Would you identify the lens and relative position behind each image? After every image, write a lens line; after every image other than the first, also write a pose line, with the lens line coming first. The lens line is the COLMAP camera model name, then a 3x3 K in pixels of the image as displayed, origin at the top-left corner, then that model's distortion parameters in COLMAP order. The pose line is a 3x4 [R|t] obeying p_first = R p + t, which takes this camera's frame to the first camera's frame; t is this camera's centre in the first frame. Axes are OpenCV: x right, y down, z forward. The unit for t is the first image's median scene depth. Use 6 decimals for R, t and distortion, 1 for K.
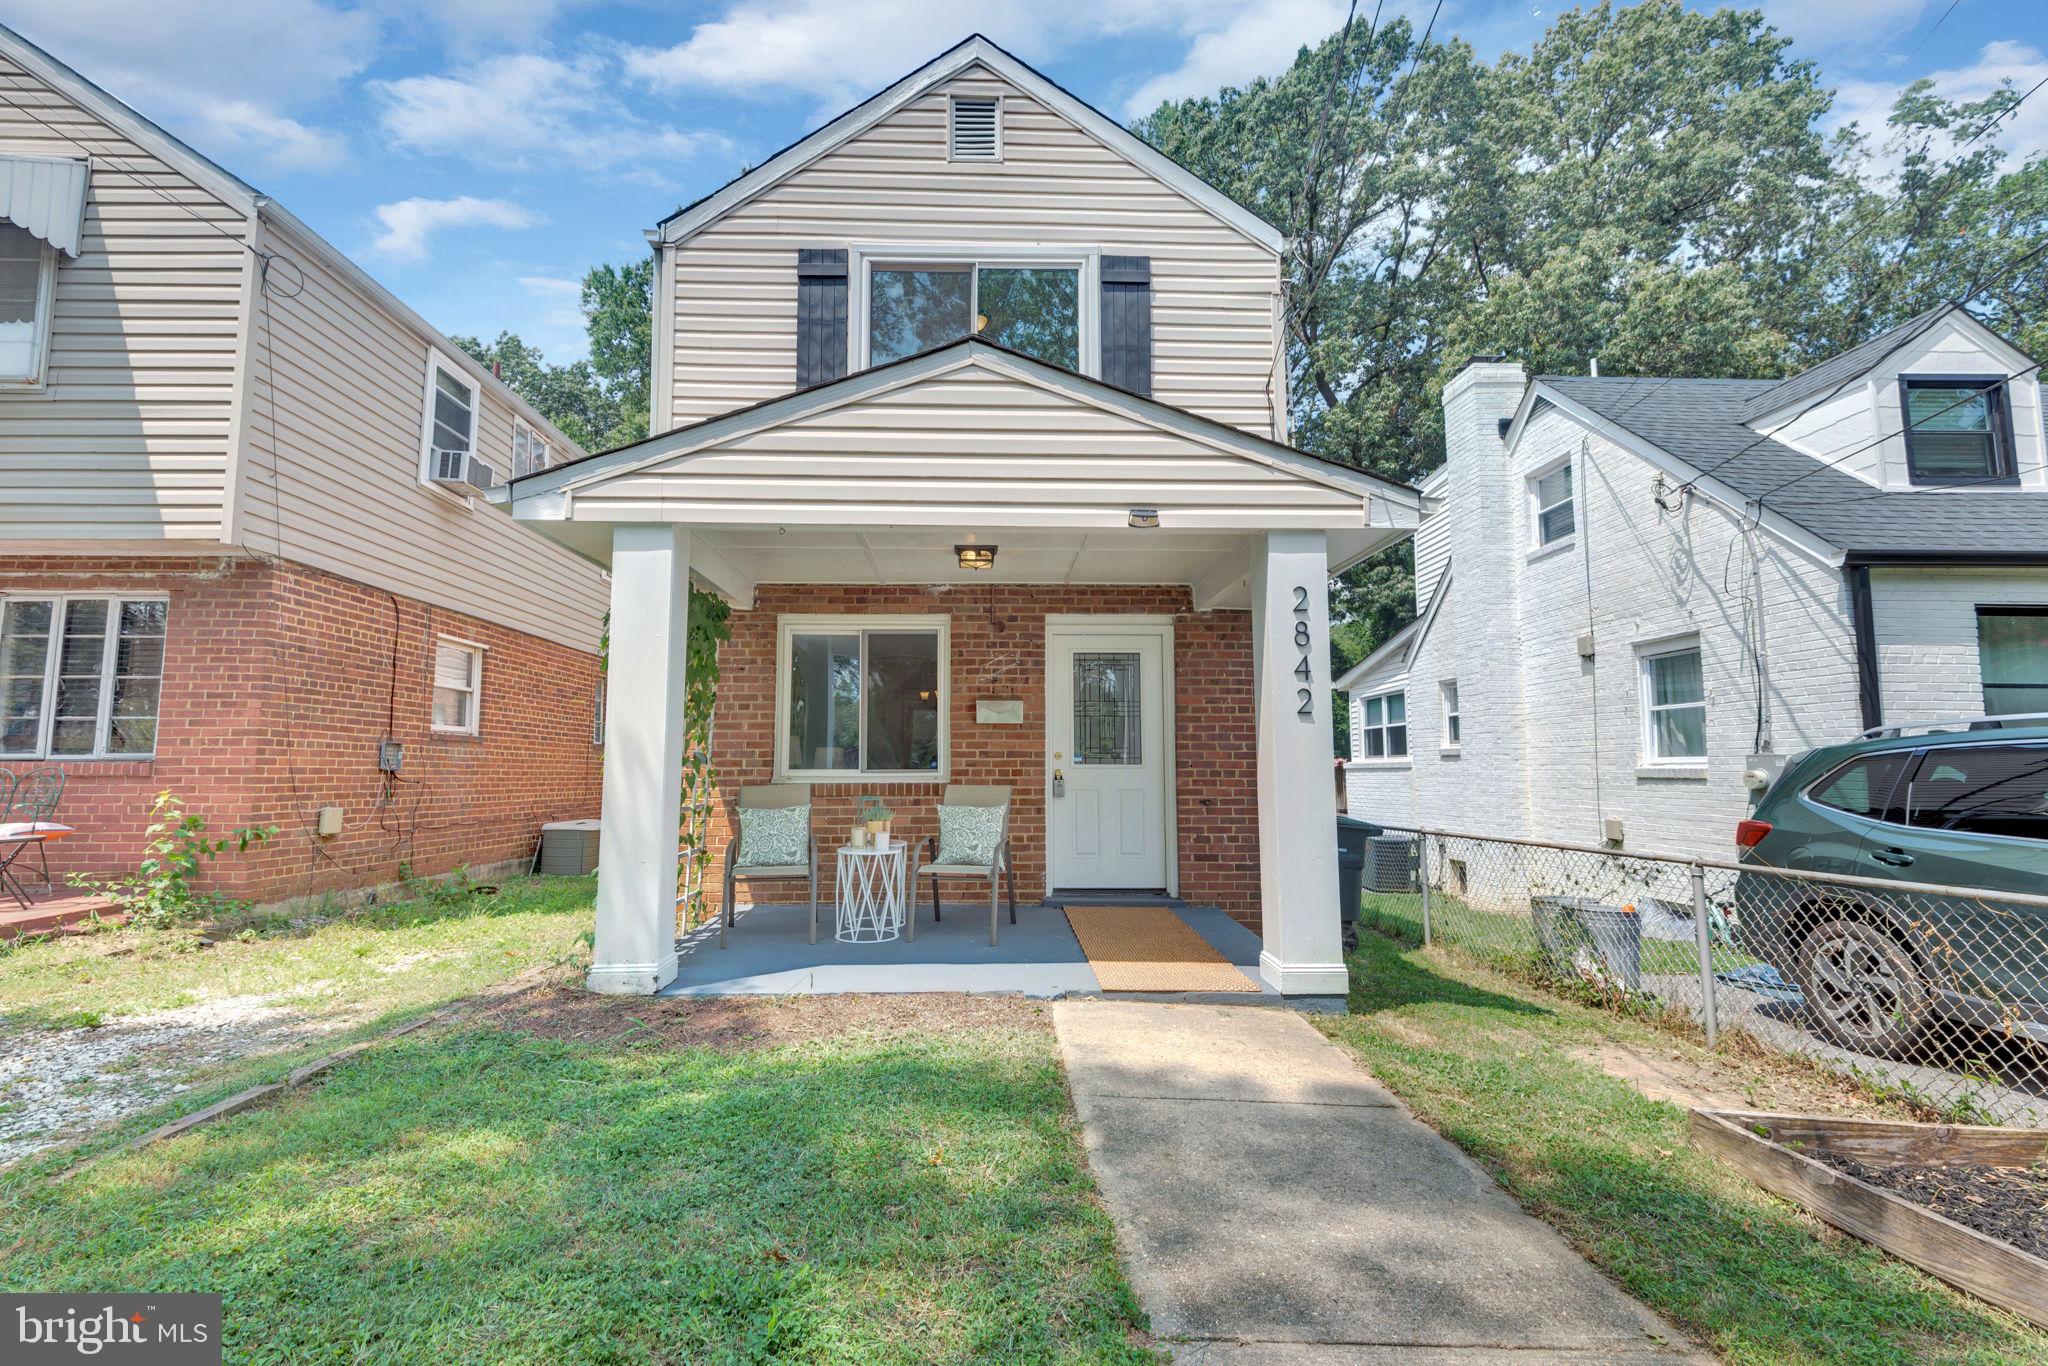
lens RADIAL K [[925.3, 0, 1024.0], [0, 925.3, 683.0], [0, 0, 1]] dist [-0.000252, -0.000625]
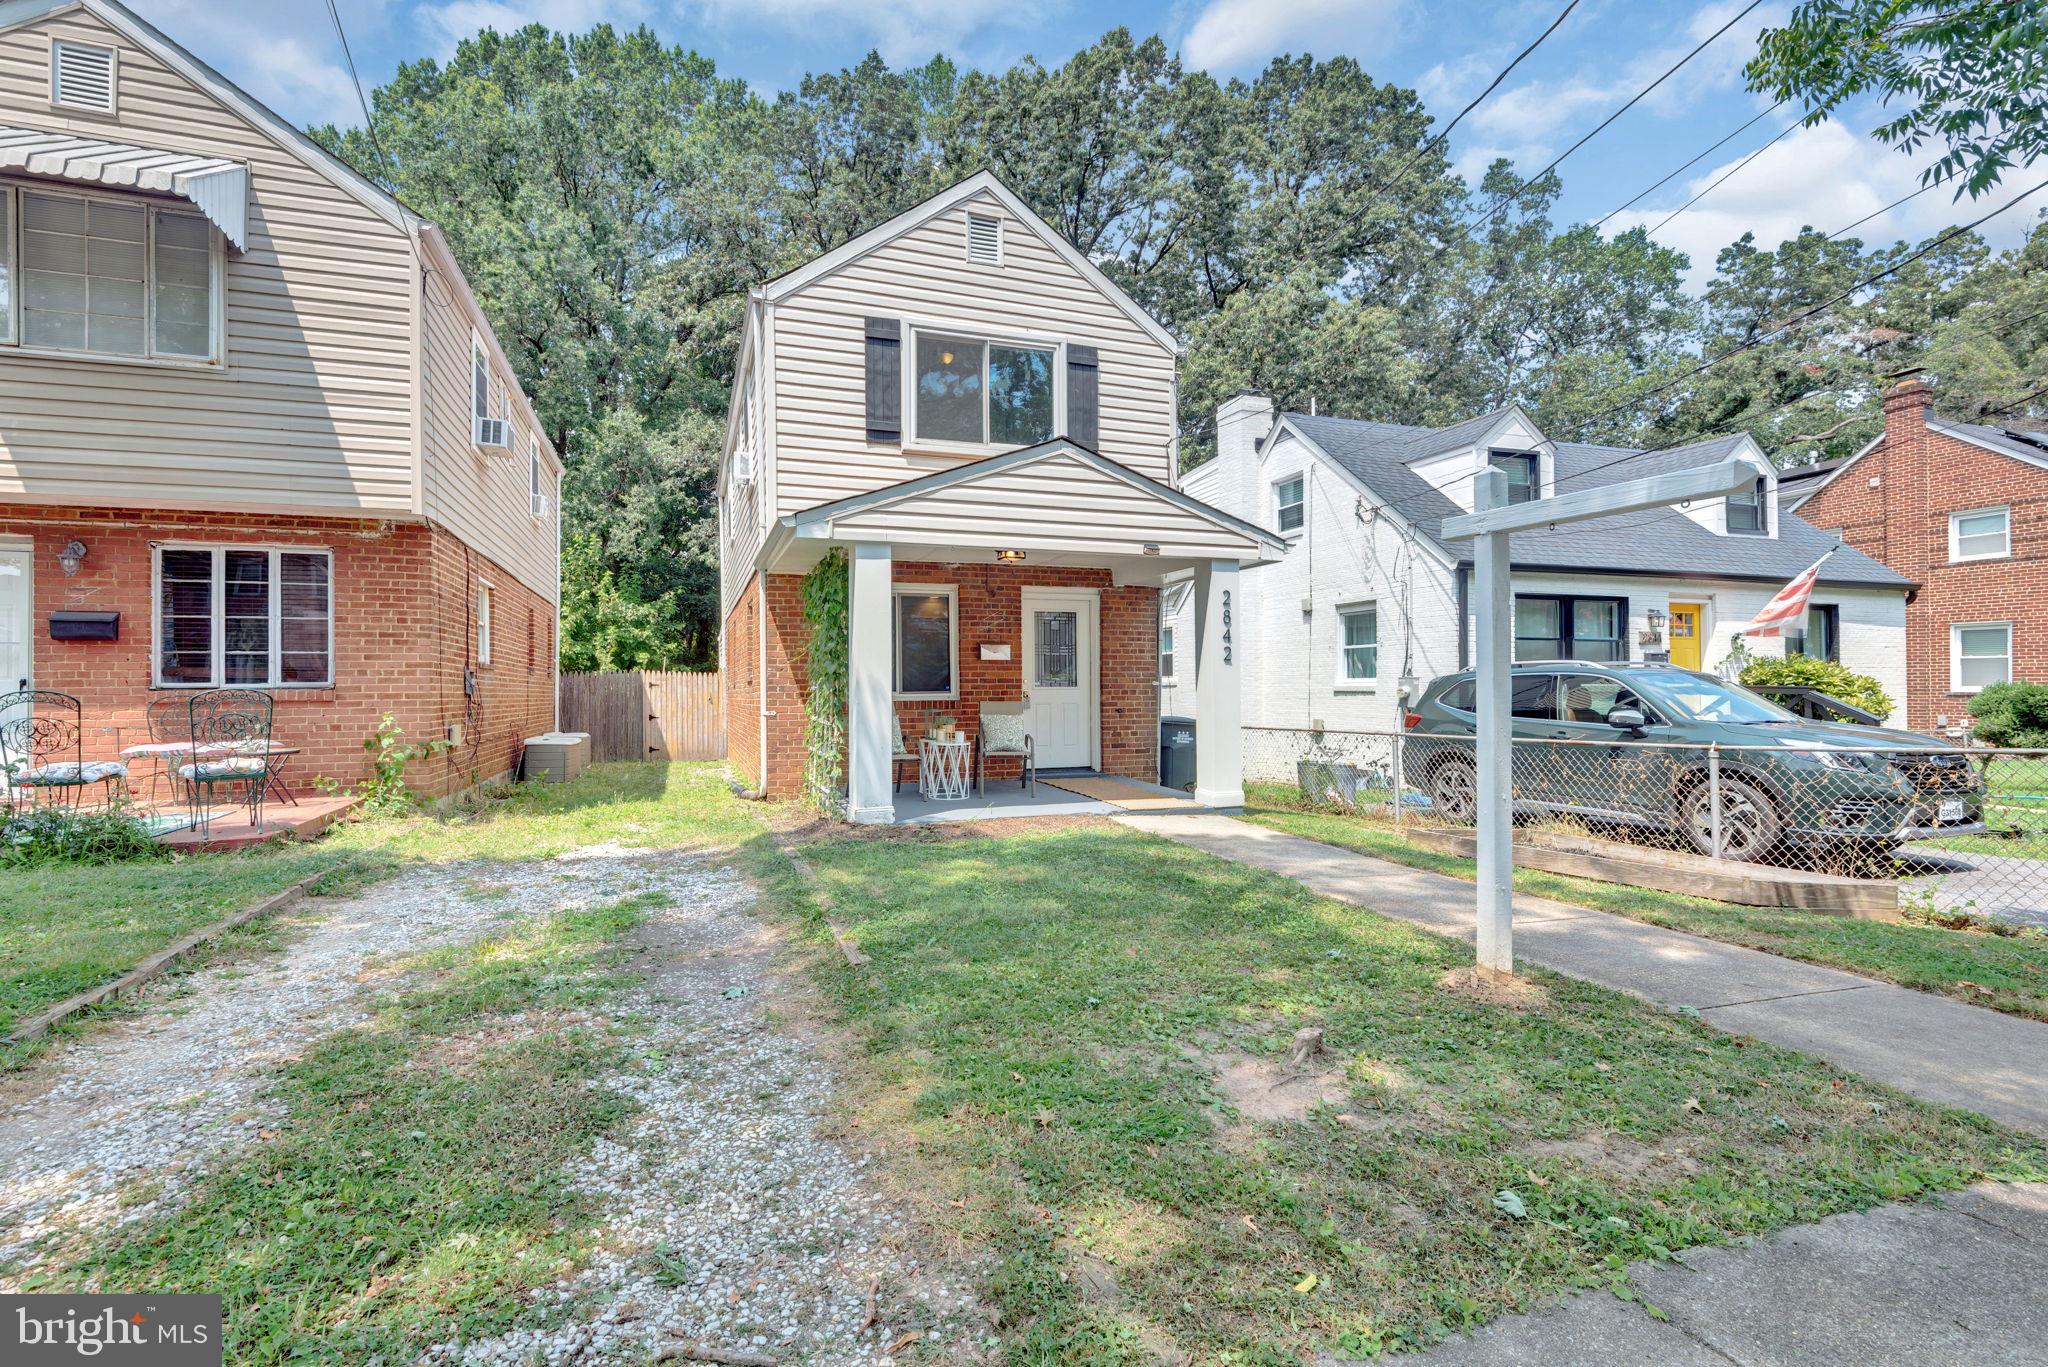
lens RADIAL K [[925.3, 0, 1024.0], [0, 925.3, 683.5], [0, 0, 1]] dist [-0.000252, -0.000625]
pose [[0.948616, -0.004533, 0.316398, -0.444158], [-0.024556, 0.995828, 0.087888, -0.049007], [-0.315476, -0.091142, 0.944547, -0.414208]]
